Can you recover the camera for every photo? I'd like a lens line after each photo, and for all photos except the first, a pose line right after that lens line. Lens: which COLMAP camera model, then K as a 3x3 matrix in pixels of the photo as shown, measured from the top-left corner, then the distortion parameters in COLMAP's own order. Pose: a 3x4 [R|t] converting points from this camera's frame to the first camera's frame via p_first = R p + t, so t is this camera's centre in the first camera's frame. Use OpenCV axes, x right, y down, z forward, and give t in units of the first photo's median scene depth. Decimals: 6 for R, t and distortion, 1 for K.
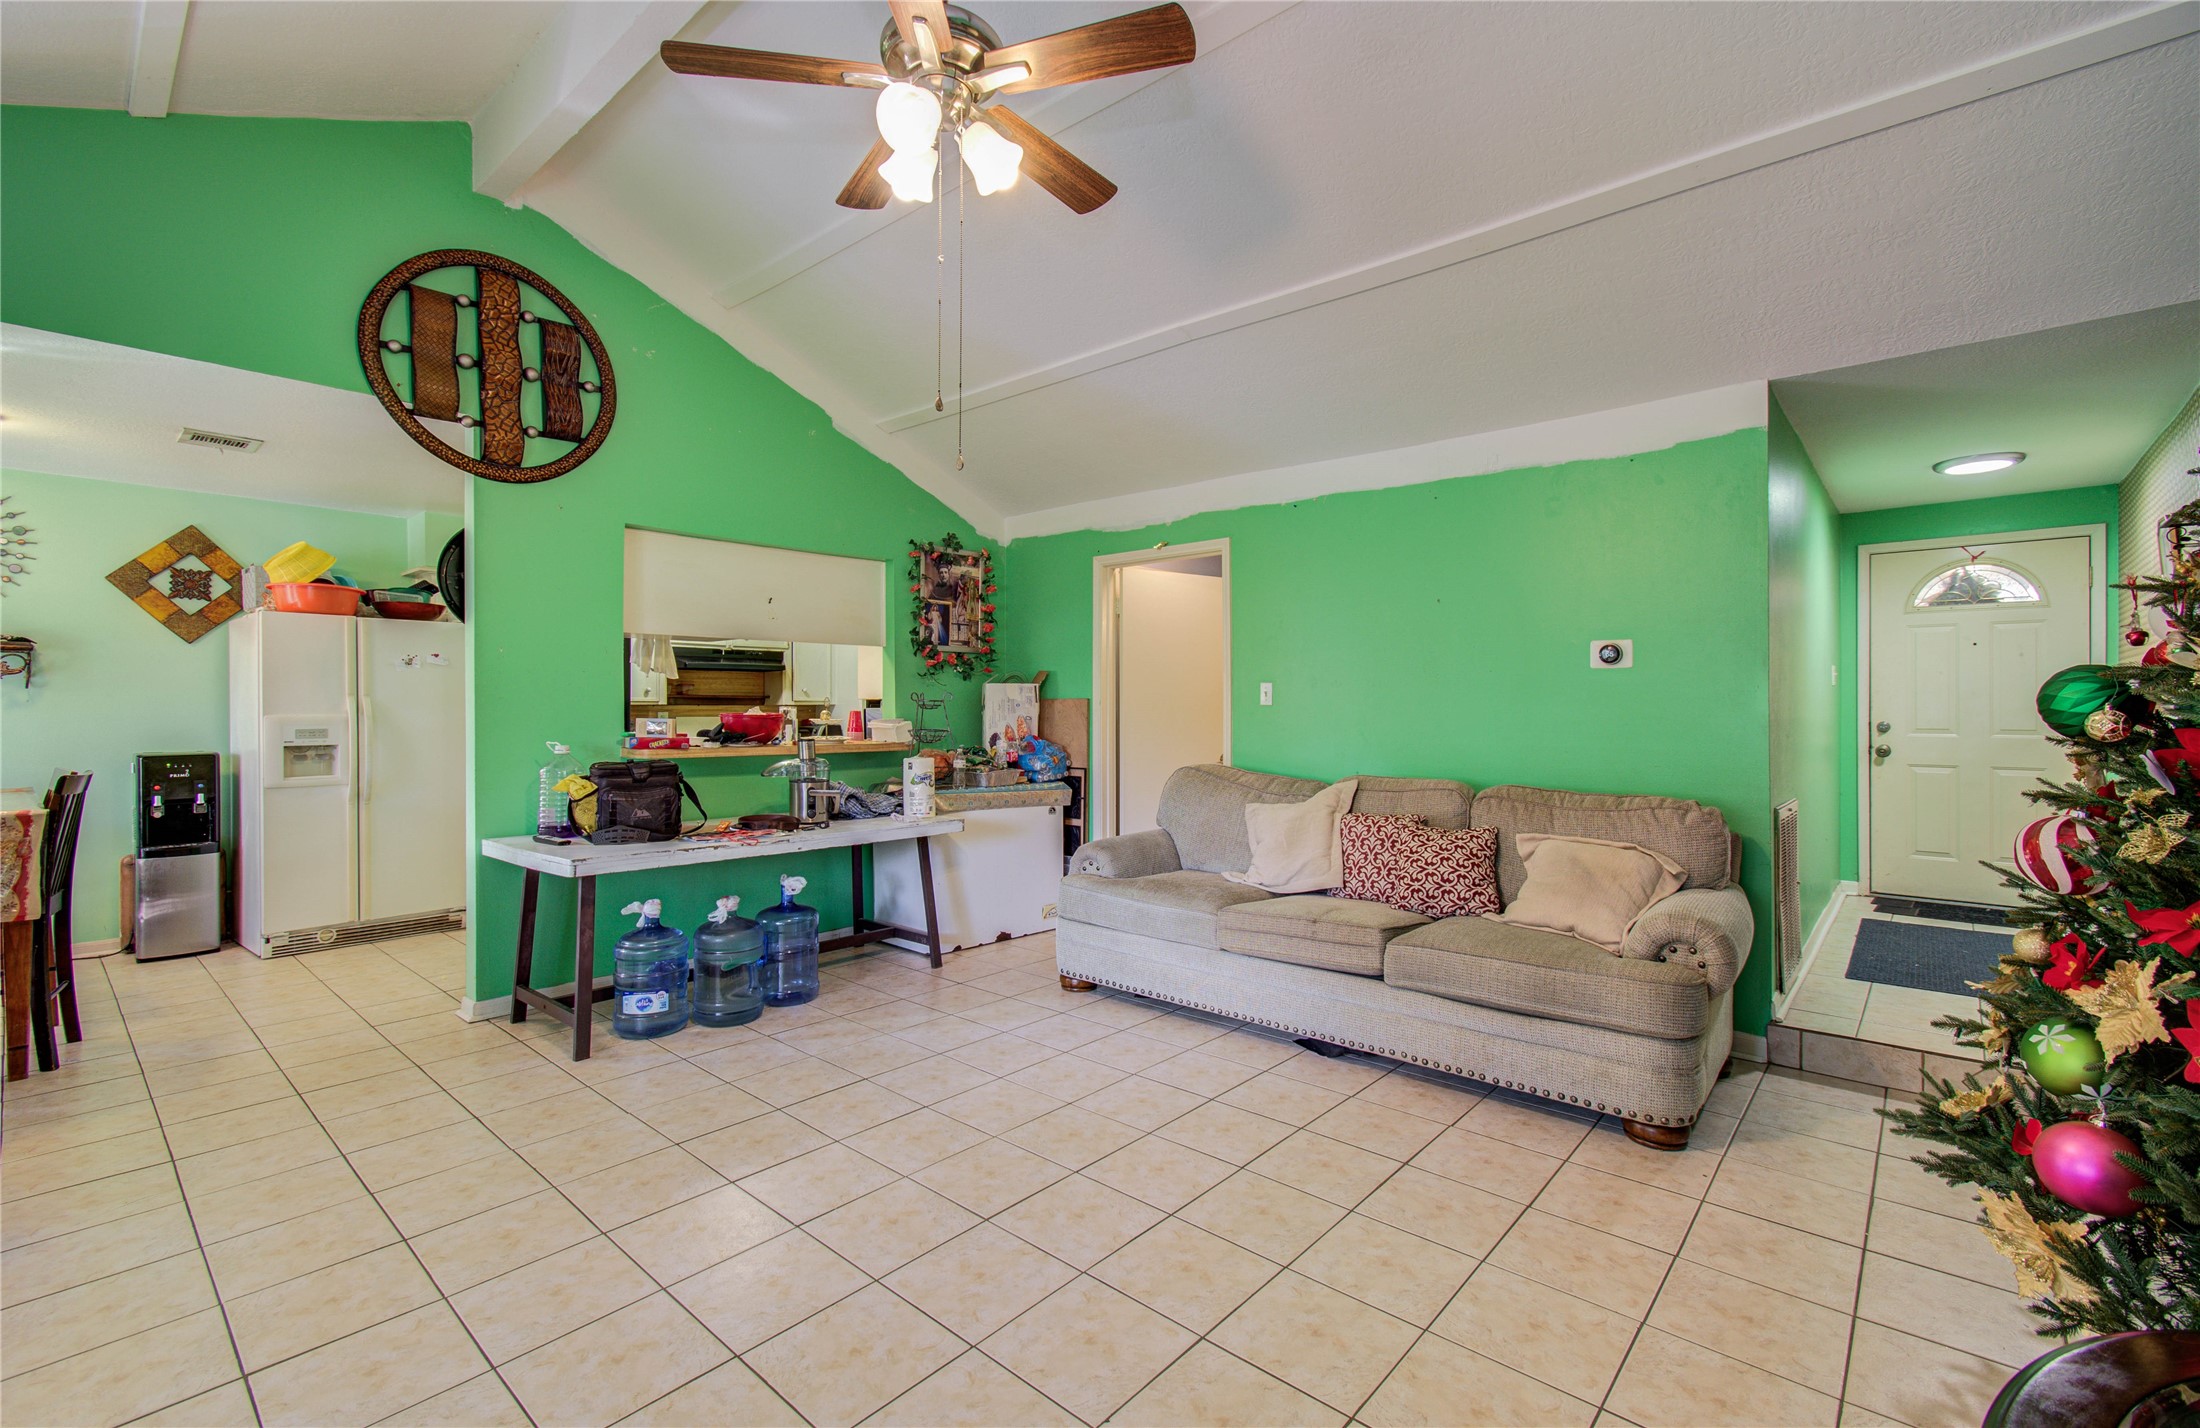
lens RADIAL K [[968.7, 0, 1106.9], [0, 968.7, 700.9], [0, 0, 1]] dist [0.000882, 0.000559]
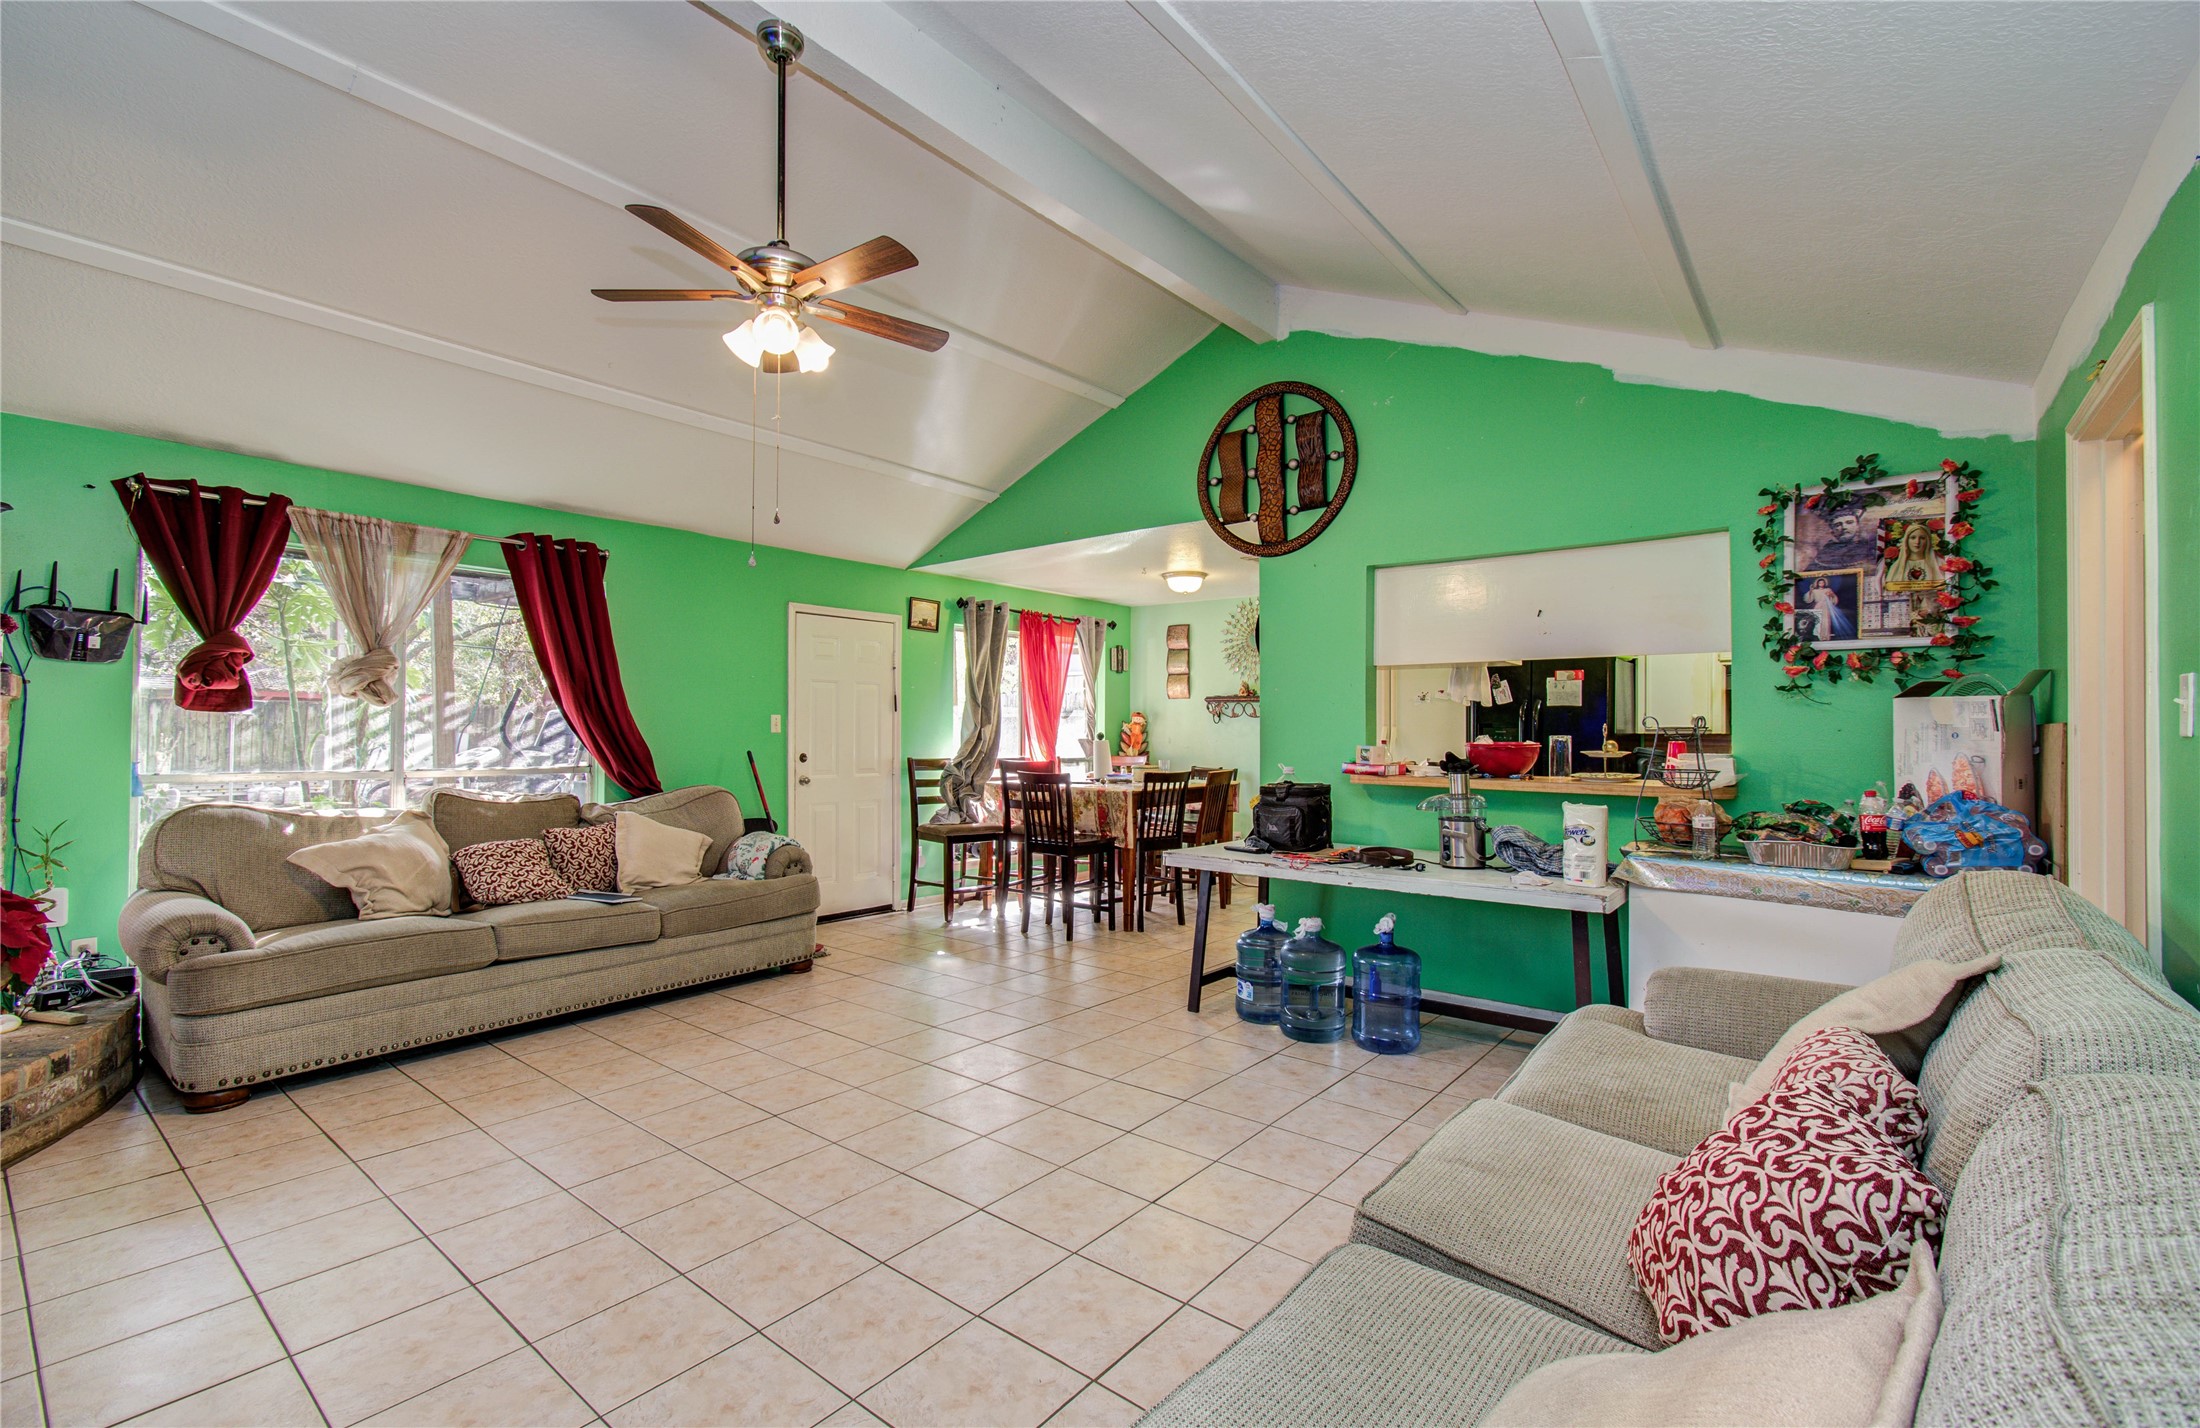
lens RADIAL K [[977.8, 0, 1100.0], [0, 977.8, 714.0], [0, 0, 1]] dist [0.002040, 0.000689]
pose [[0.038712, -0.019950, -0.999051, 0.521432], [0.000353, 0.999801, -0.019952, 0.003668], [0.999250, 0.000420, 0.038712, 0.582133]]
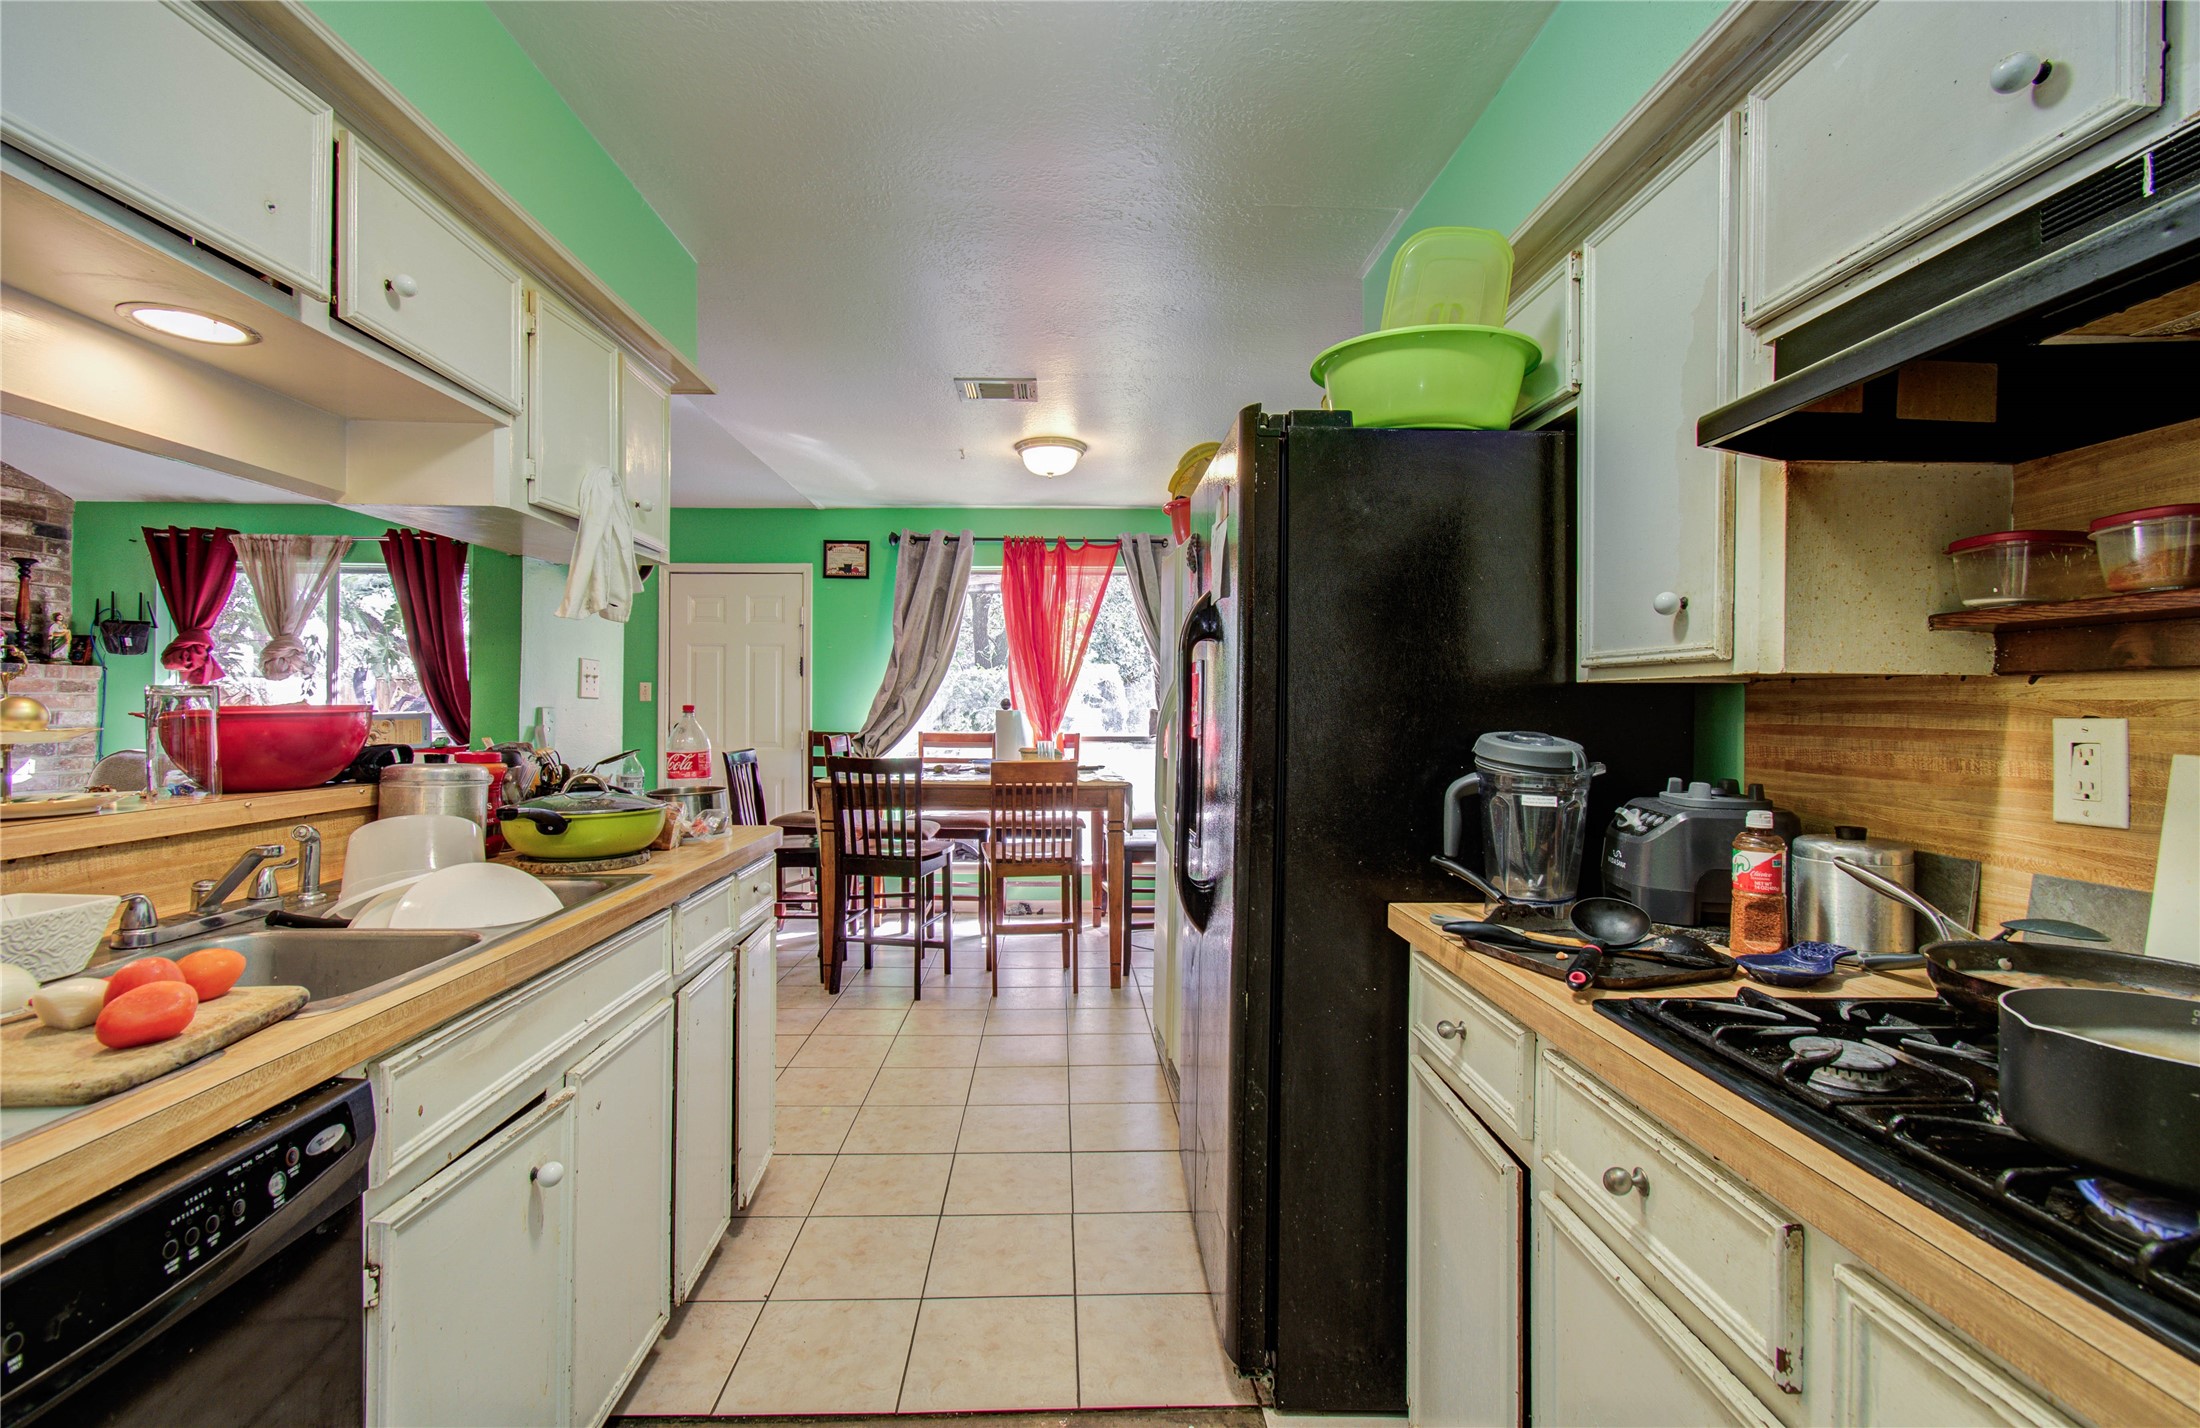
lens RADIAL K [[982.4, 0, 1089.0], [0, 982.4, 698.5], [0, 0, 1]] dist [-0.001259, -0.000043]
pose [[-0.736908, -0.007535, -0.675951, -0.330231], [0.001463, 0.999918, -0.012741, 0.016026], [0.675991, -0.010378, -0.736837, 1.473564]]
